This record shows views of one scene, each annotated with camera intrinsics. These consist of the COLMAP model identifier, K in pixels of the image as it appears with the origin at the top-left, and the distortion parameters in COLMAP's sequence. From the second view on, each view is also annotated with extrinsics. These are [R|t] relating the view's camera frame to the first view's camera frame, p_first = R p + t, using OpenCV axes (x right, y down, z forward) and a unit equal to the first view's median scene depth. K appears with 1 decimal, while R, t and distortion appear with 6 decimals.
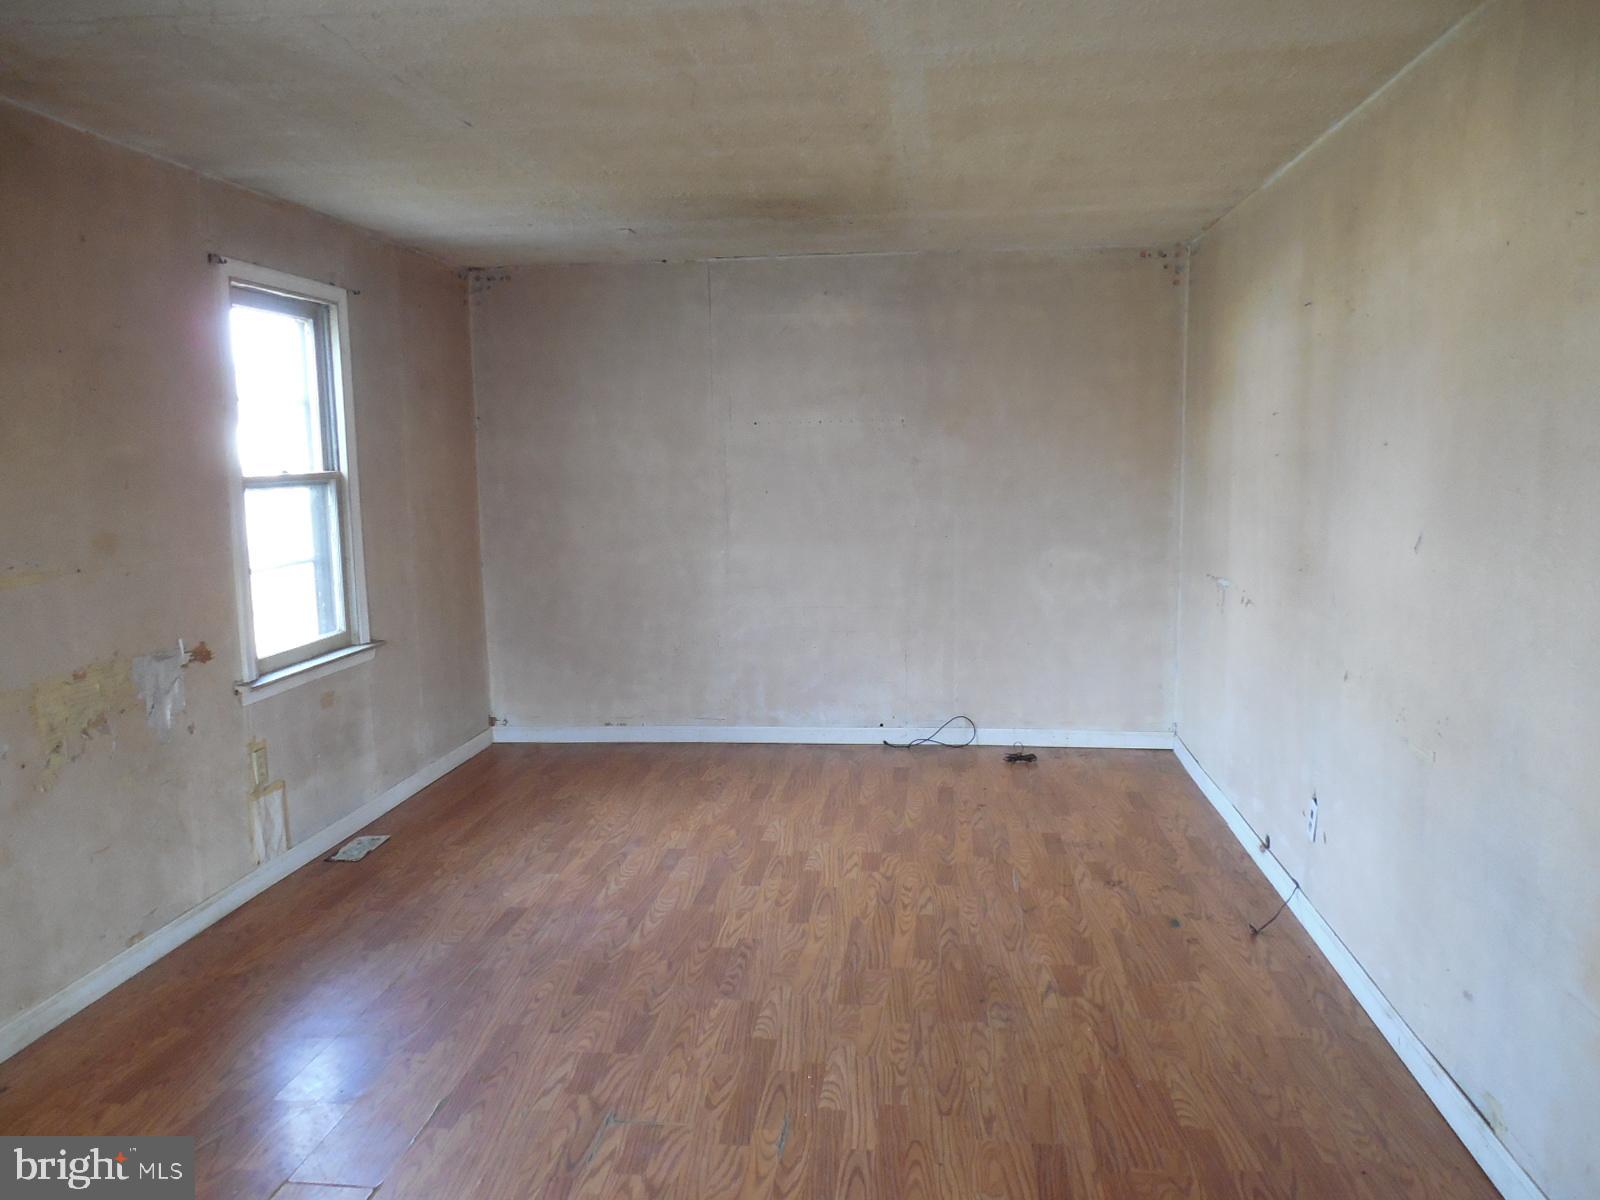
lens RADIAL K [[1199.0, 0, 801.3], [0, 1199.0, 601.1], [0, 0, 1]] dist [-0.006714, 0.000489]
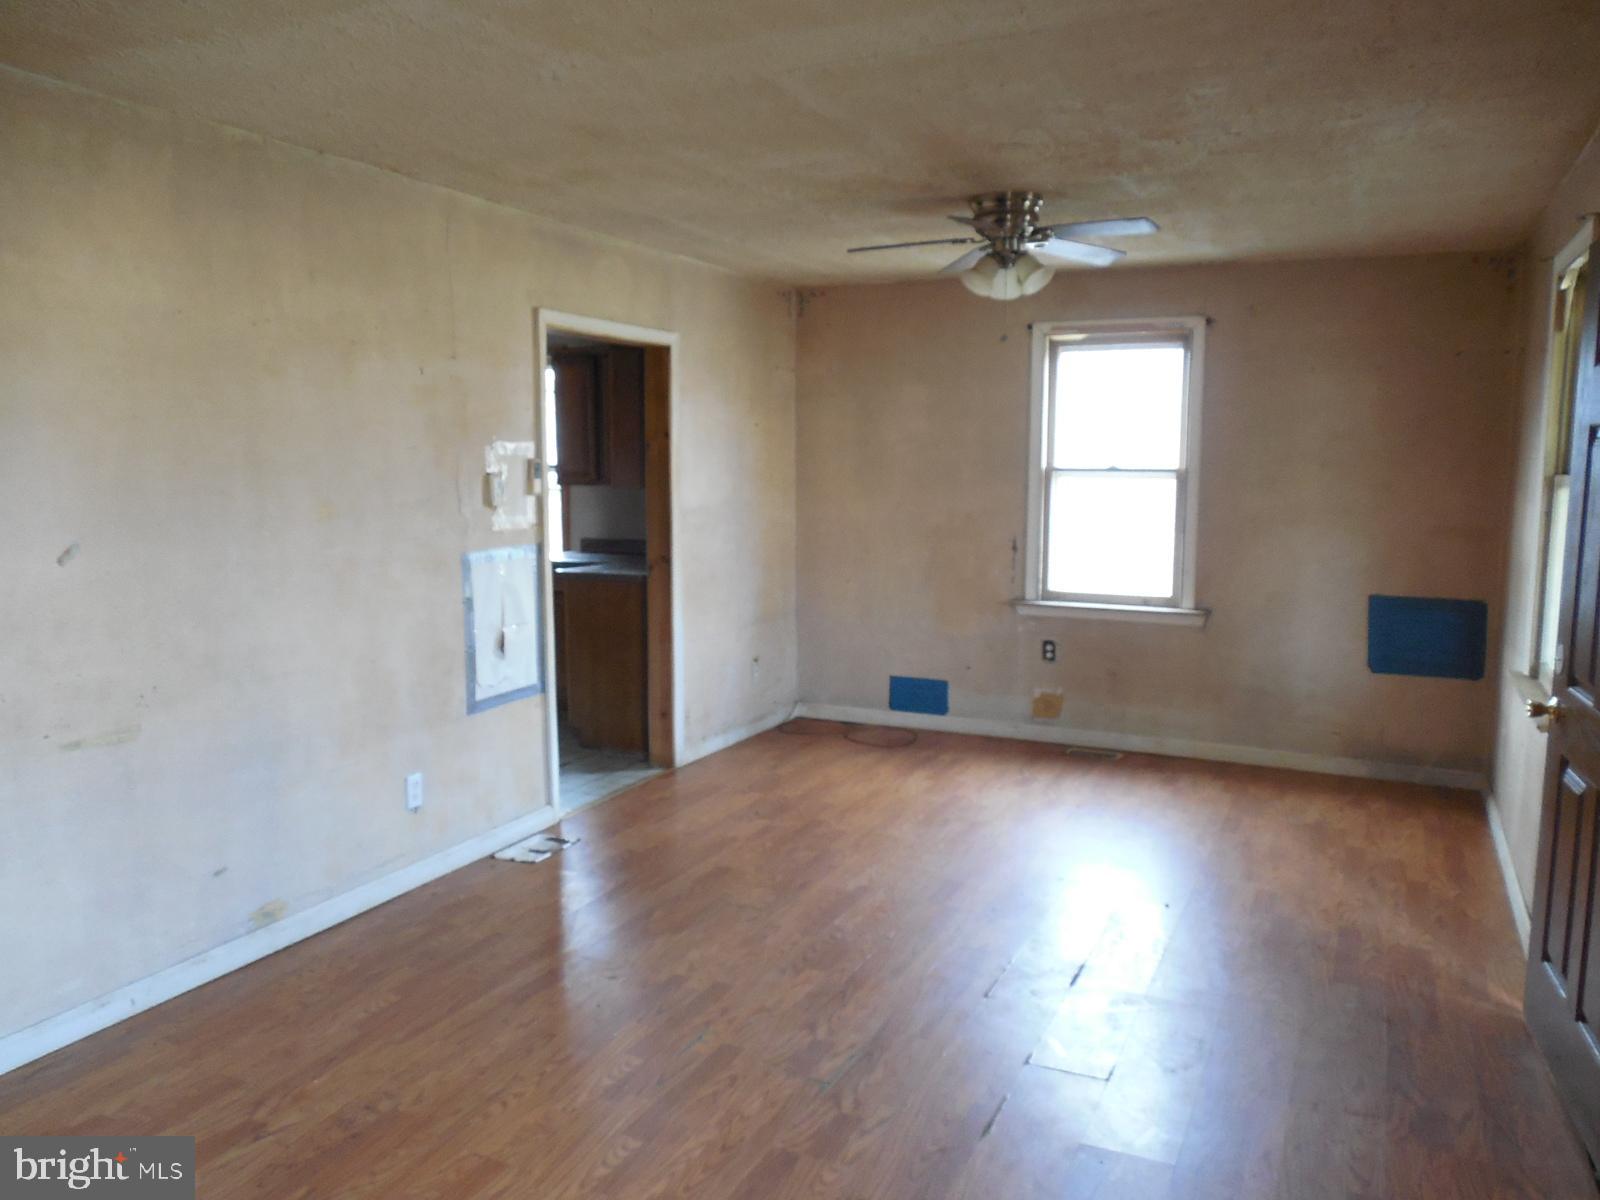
lens RADIAL K [[1199.0, 0, 801.5], [0, 1199.0, 601.8], [0, 0, 1]] dist [-0.006714, 0.000489]
pose [[-0.943905, -0.023837, 0.329354, -0.448414], [0.058162, 0.969797, 0.236879, -0.221286], [-0.325053, 0.242747, -0.914010, 1.758223]]
